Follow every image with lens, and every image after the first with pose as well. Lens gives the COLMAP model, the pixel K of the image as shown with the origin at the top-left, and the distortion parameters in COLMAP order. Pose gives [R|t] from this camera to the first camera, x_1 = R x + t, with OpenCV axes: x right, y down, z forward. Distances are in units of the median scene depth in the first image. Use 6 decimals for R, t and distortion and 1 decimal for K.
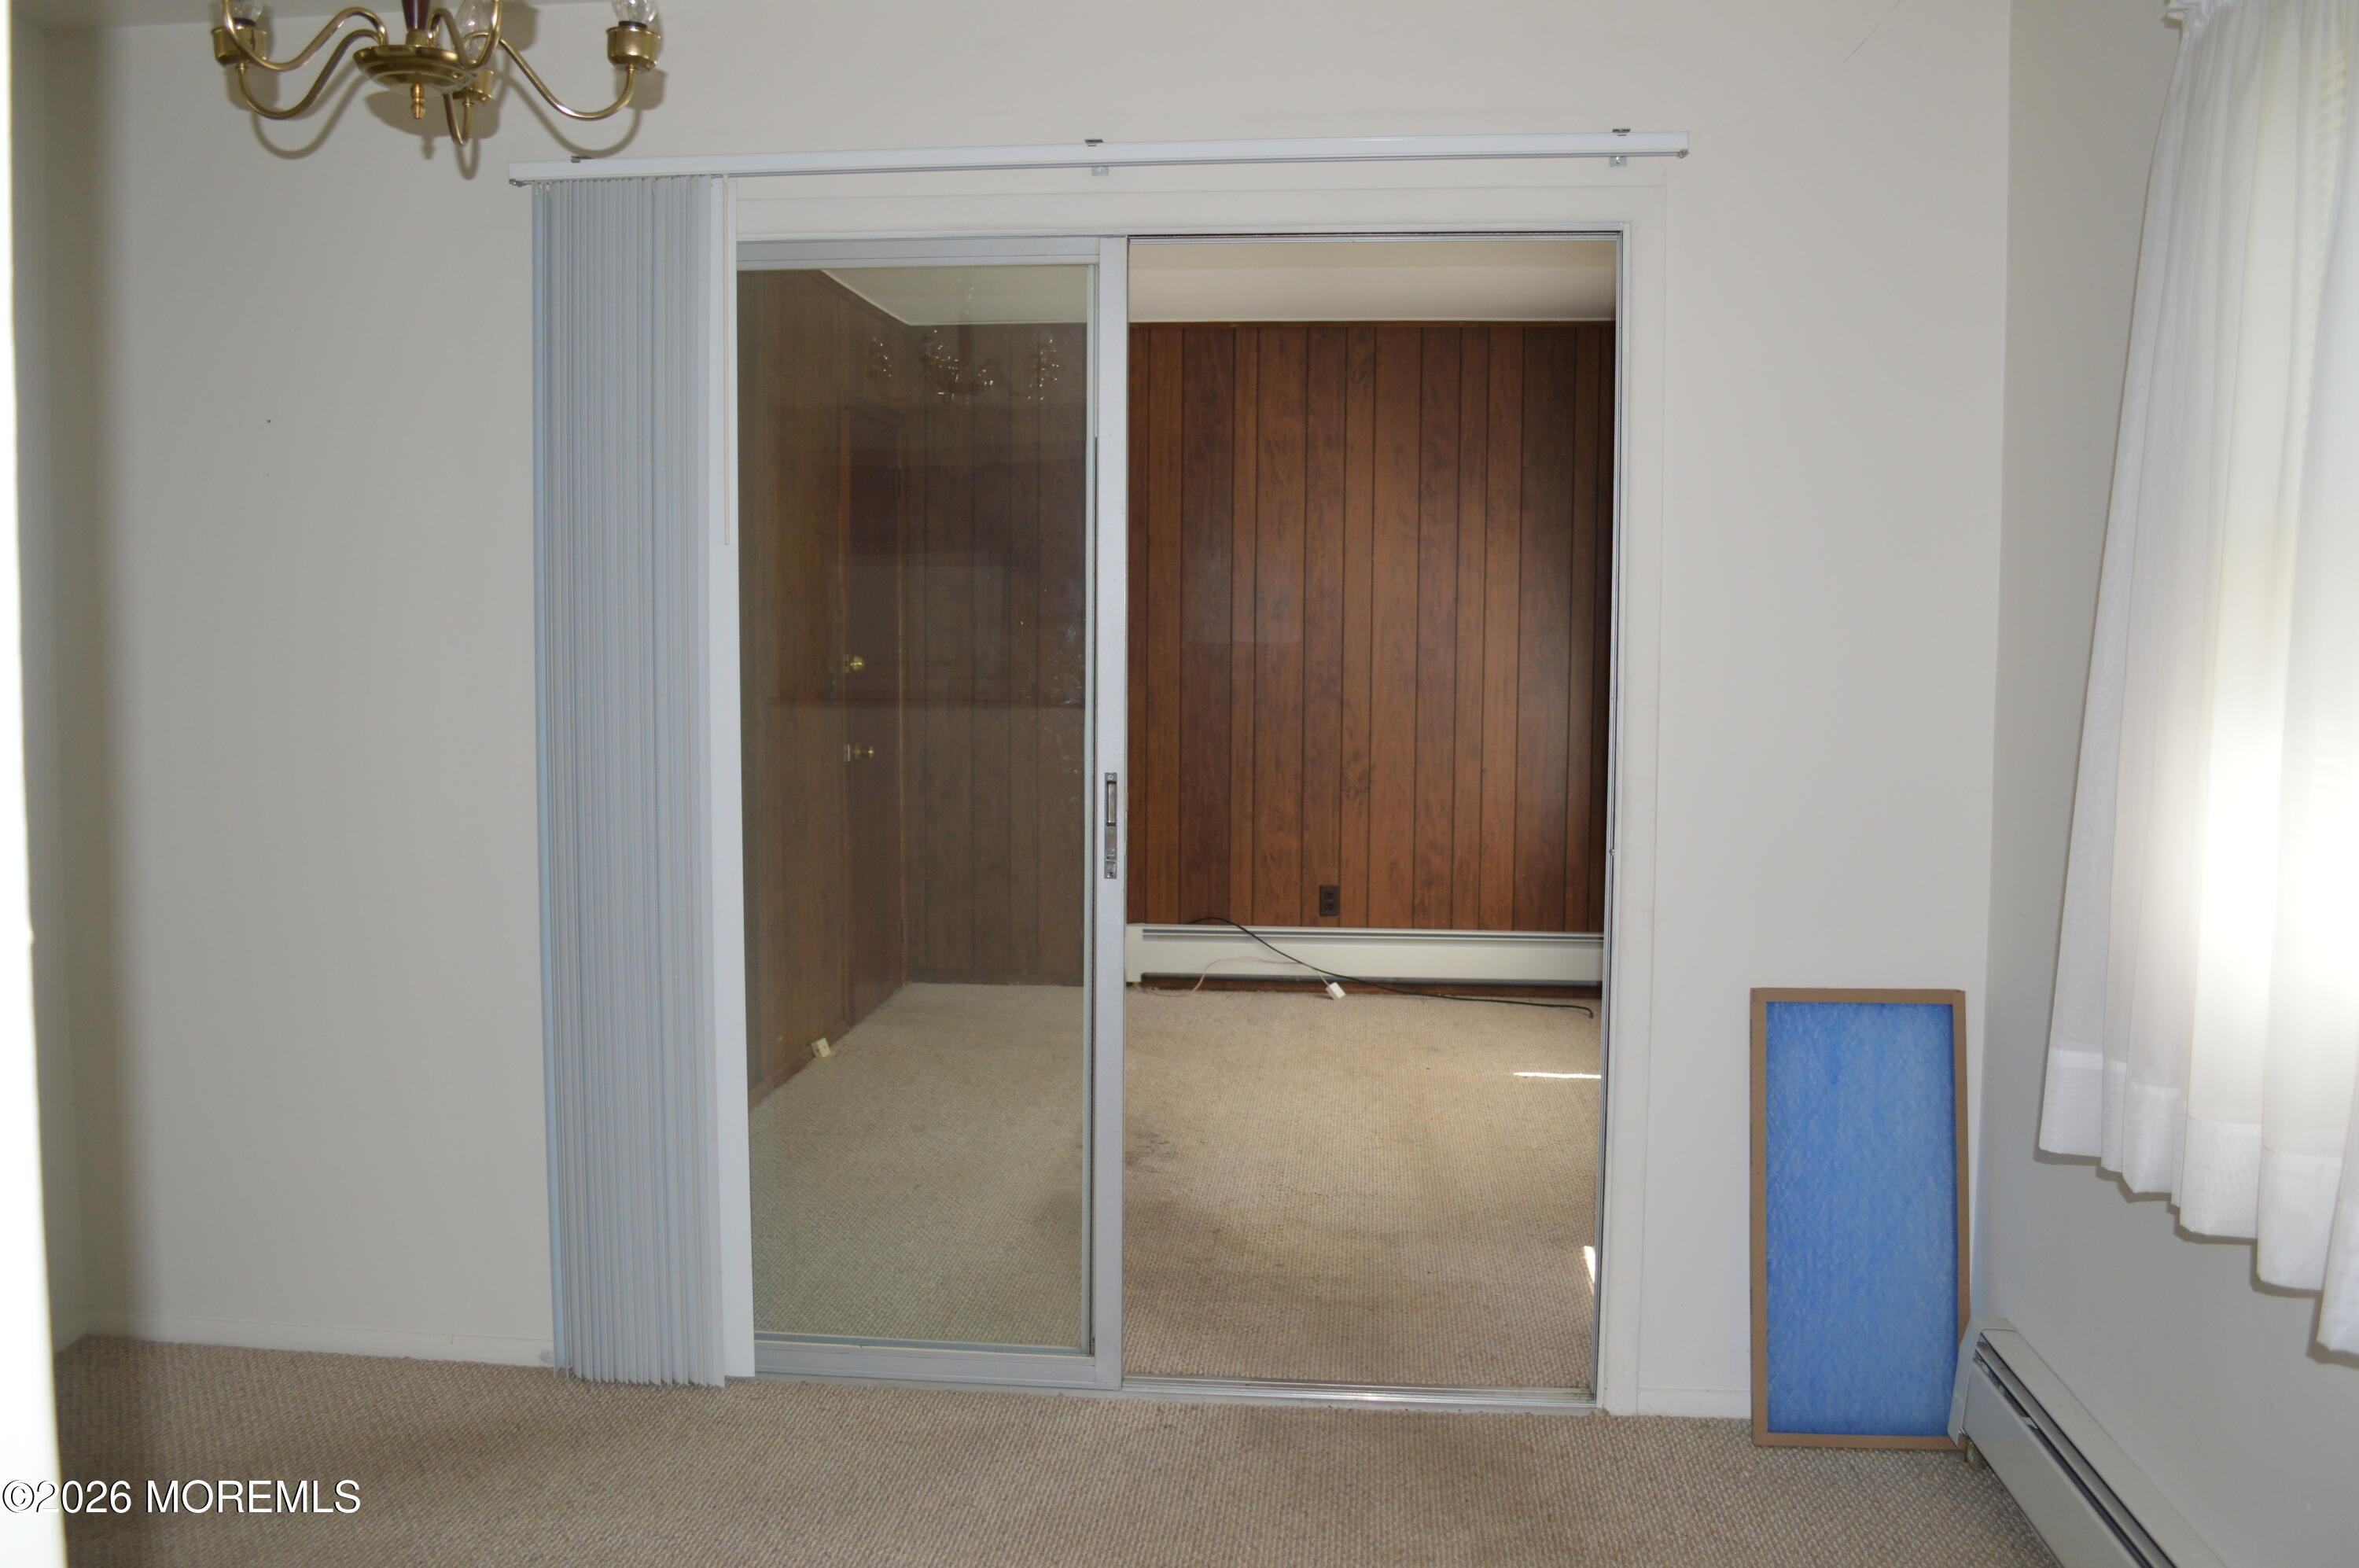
lens RADIAL K [[1995.5, 0, 1188.4], [0, 1995.5, 774.4], [0, 0, 1]] dist [-0.078139, 0.008638]
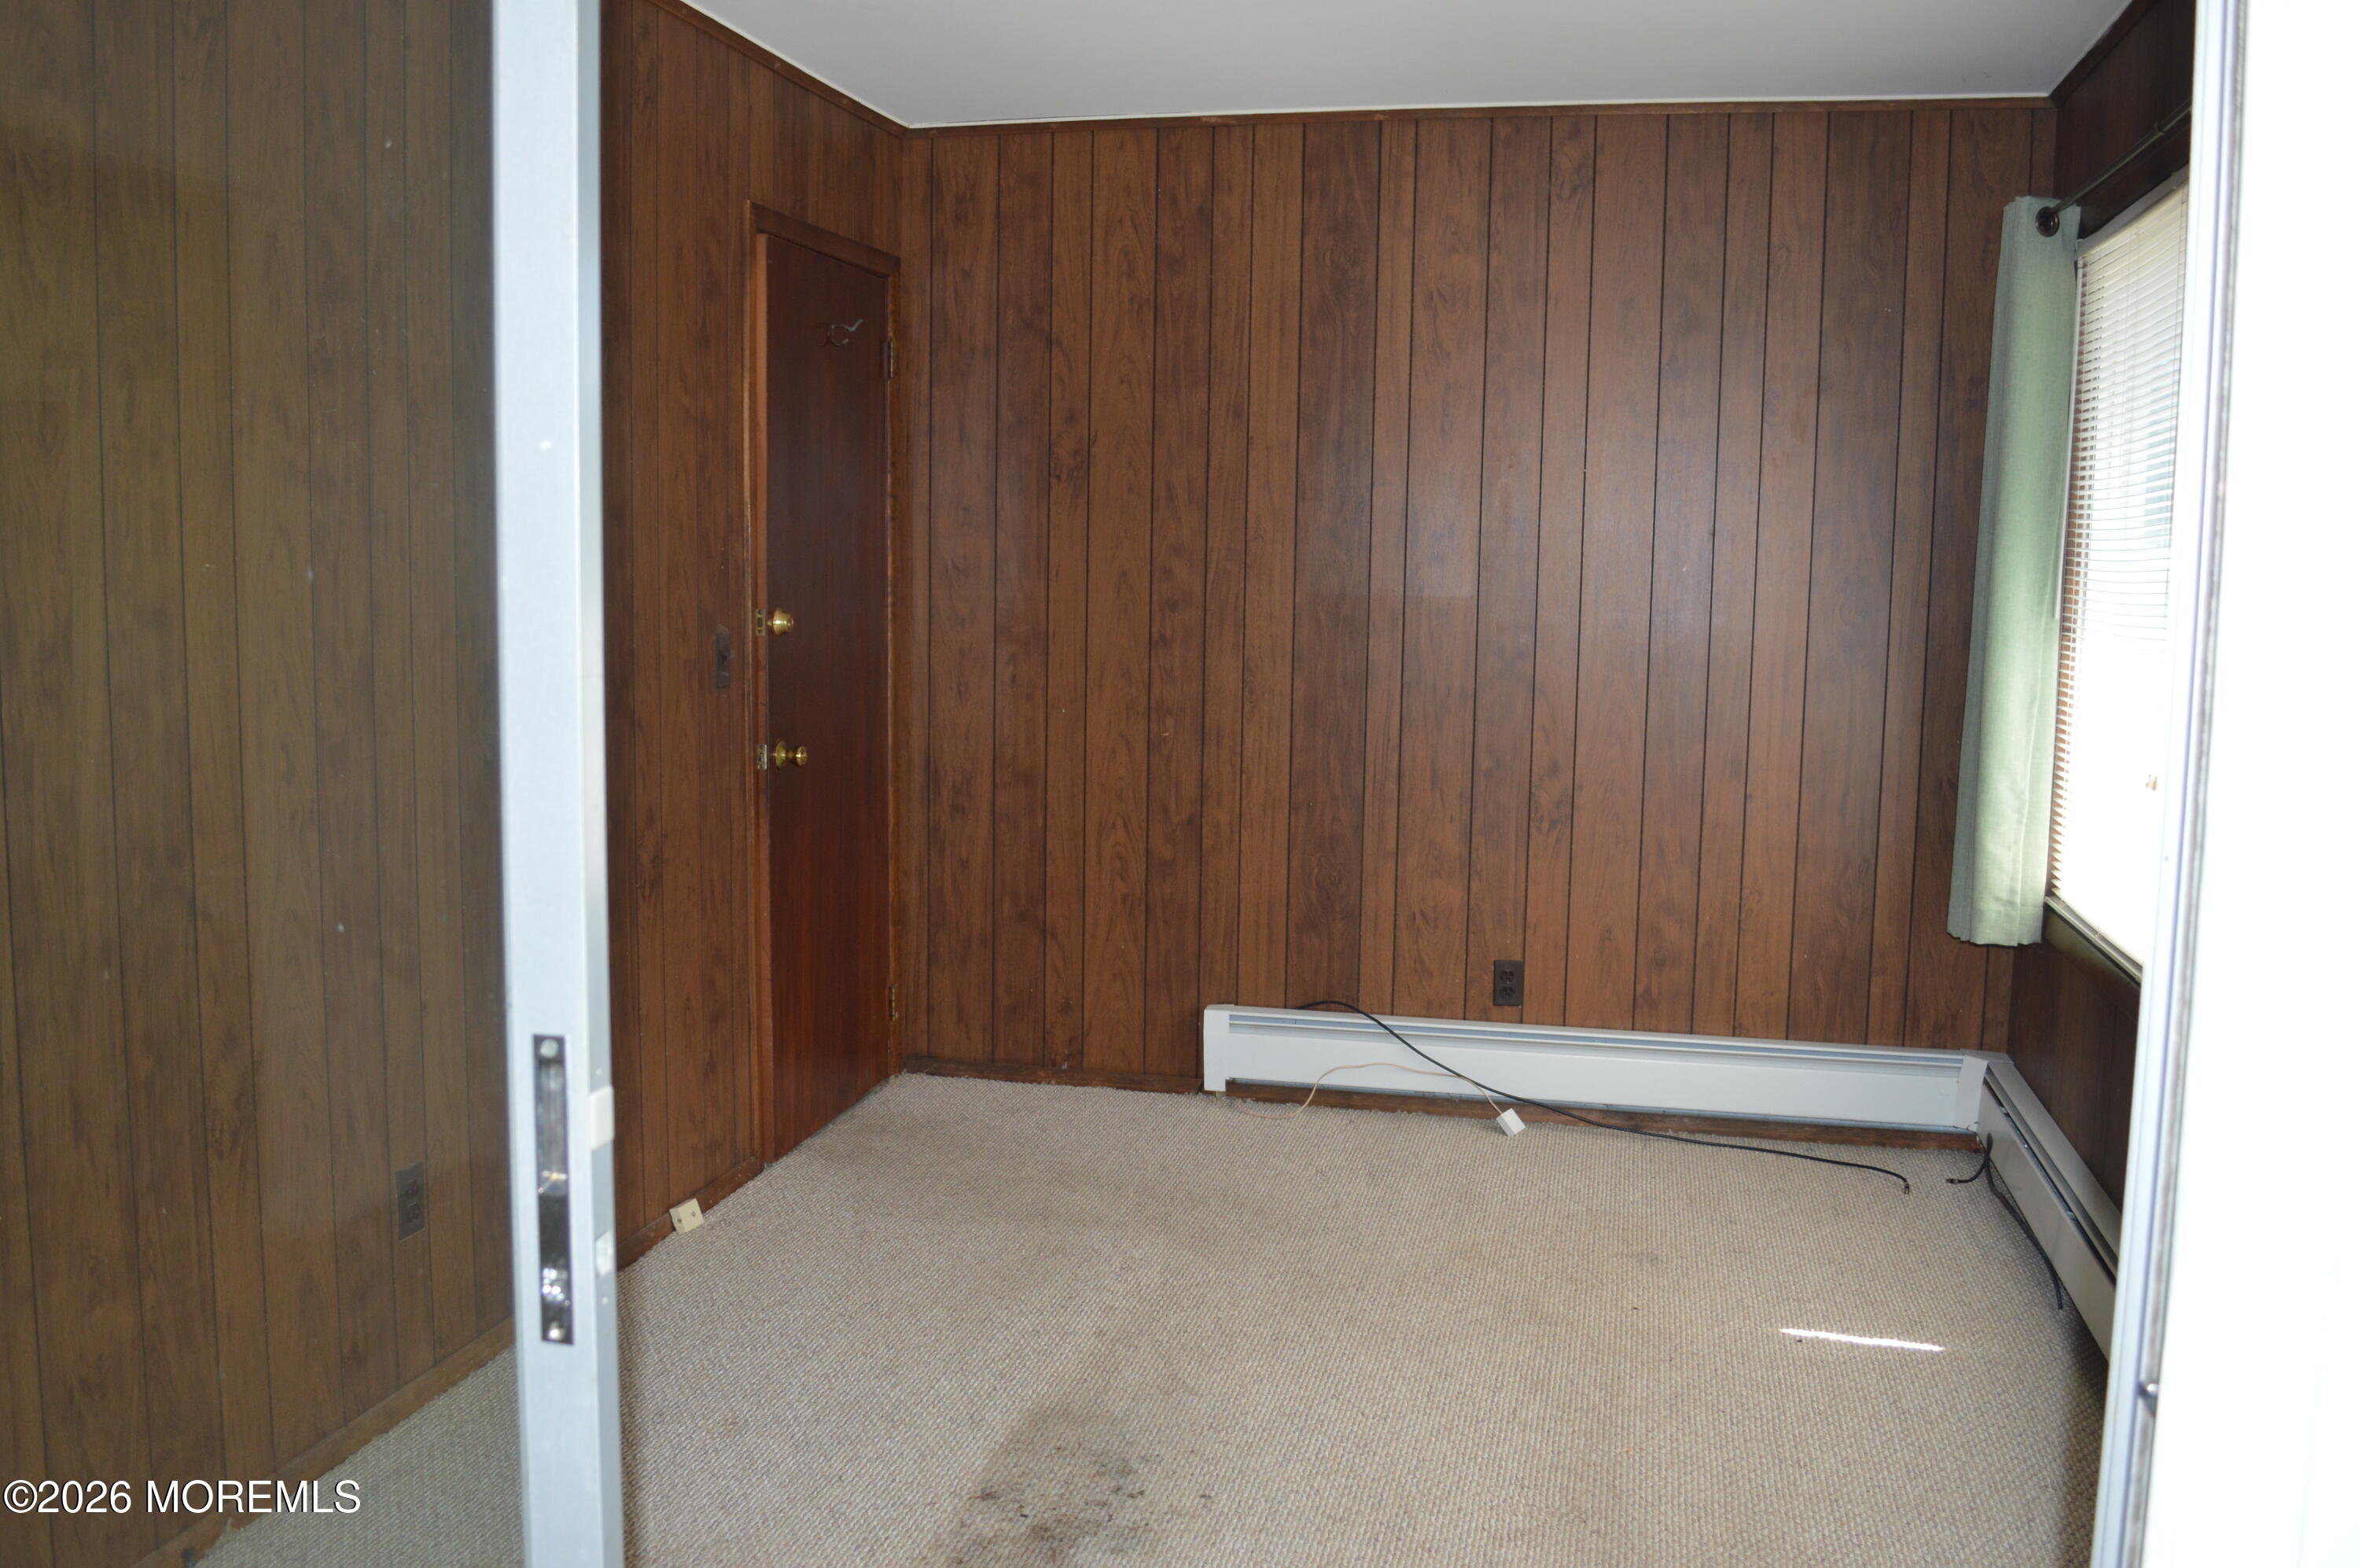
lens RADIAL K [[1995.5, 0, 1188.4], [0, 1995.5, 774.4], [0, 0, 1]] dist [-0.078139, 0.008638]
pose [[0.991003, 0.023993, -0.131674, 0.051206], [-0.019830, 0.999264, 0.032835, -0.026779], [0.132365, -0.029928, 0.990749, 0.328701]]
